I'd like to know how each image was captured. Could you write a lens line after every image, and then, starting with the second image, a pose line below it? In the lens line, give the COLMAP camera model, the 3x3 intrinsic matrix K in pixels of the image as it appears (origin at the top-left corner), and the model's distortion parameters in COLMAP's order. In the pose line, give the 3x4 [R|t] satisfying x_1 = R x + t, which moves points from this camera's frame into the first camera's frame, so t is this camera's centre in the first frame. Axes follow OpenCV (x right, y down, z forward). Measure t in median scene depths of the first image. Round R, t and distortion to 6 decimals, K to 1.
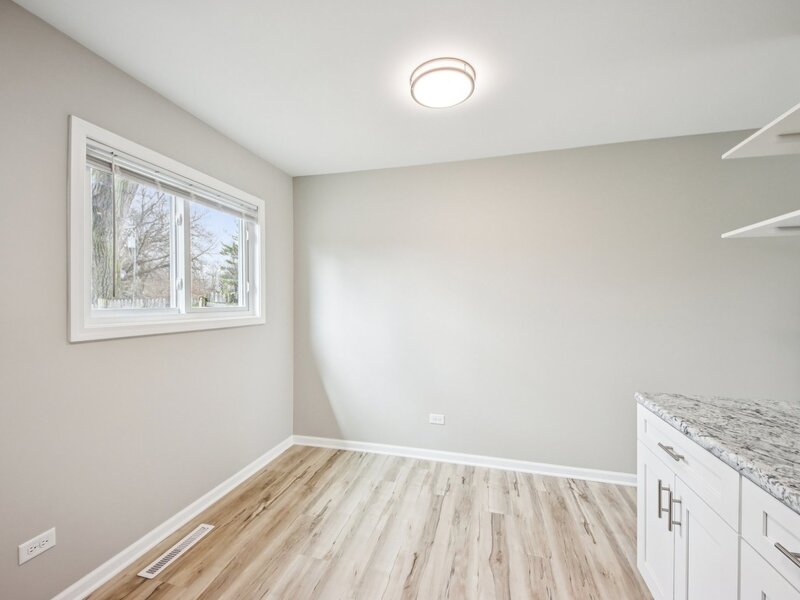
lens RADIAL K [[348.1, 0, 392.9], [0, 348.1, 301.2], [0, 0, 1]] dist [0.069727, -0.034825]
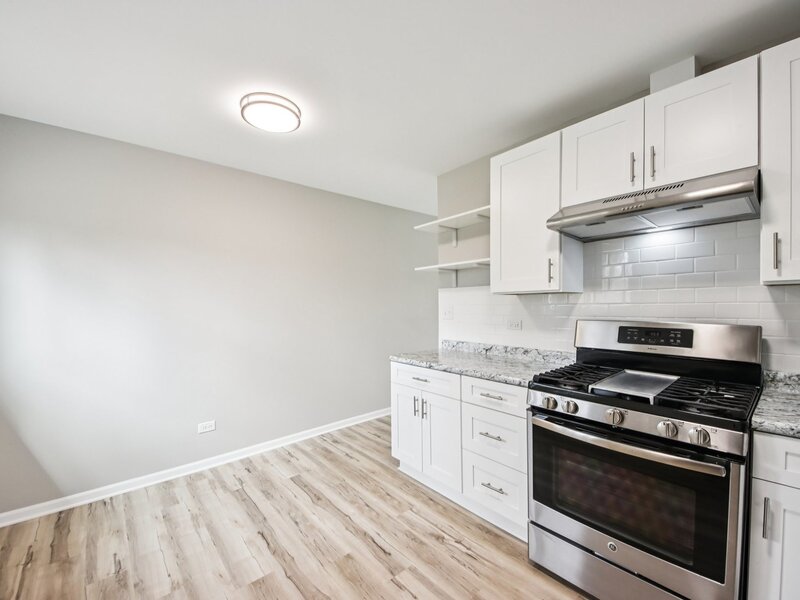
lens RADIAL K [[340.5, 0, 391.2], [0, 340.5, 303.1], [0, 0, 1]] dist [0.060636, -0.032018]
pose [[0.583476, -0.012967, 0.812027, -0.459026], [0.016213, 0.999859, 0.004317, -0.008052], [-0.811968, 0.010647, 0.583604, 0.013844]]
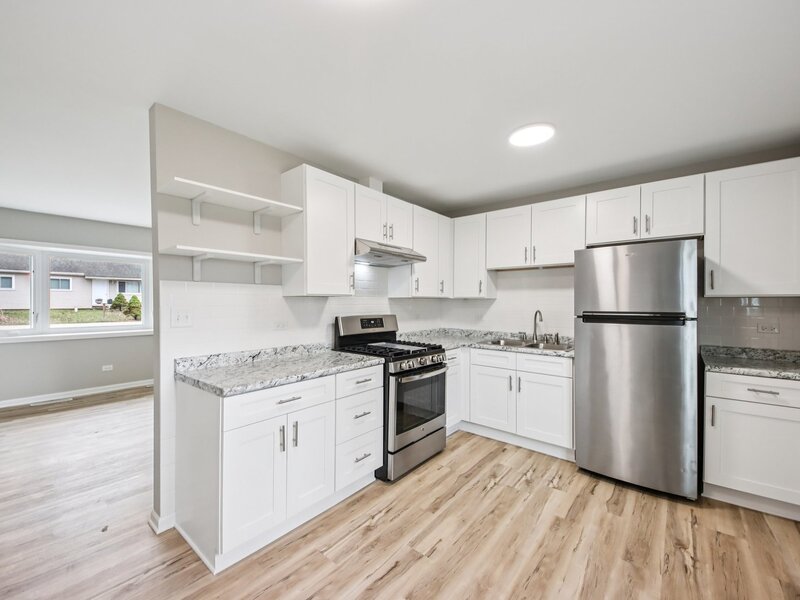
lens RADIAL K [[340.5, 0, 391.2], [0, 340.5, 303.1], [0, 0, 1]] dist [0.060636, -0.032018]
pose [[-0.901295, -0.003623, 0.433192, -0.146145], [-0.003483, 0.999993, 0.001116, -0.002208], [-0.433193, -0.000503, -0.901301, 1.162725]]
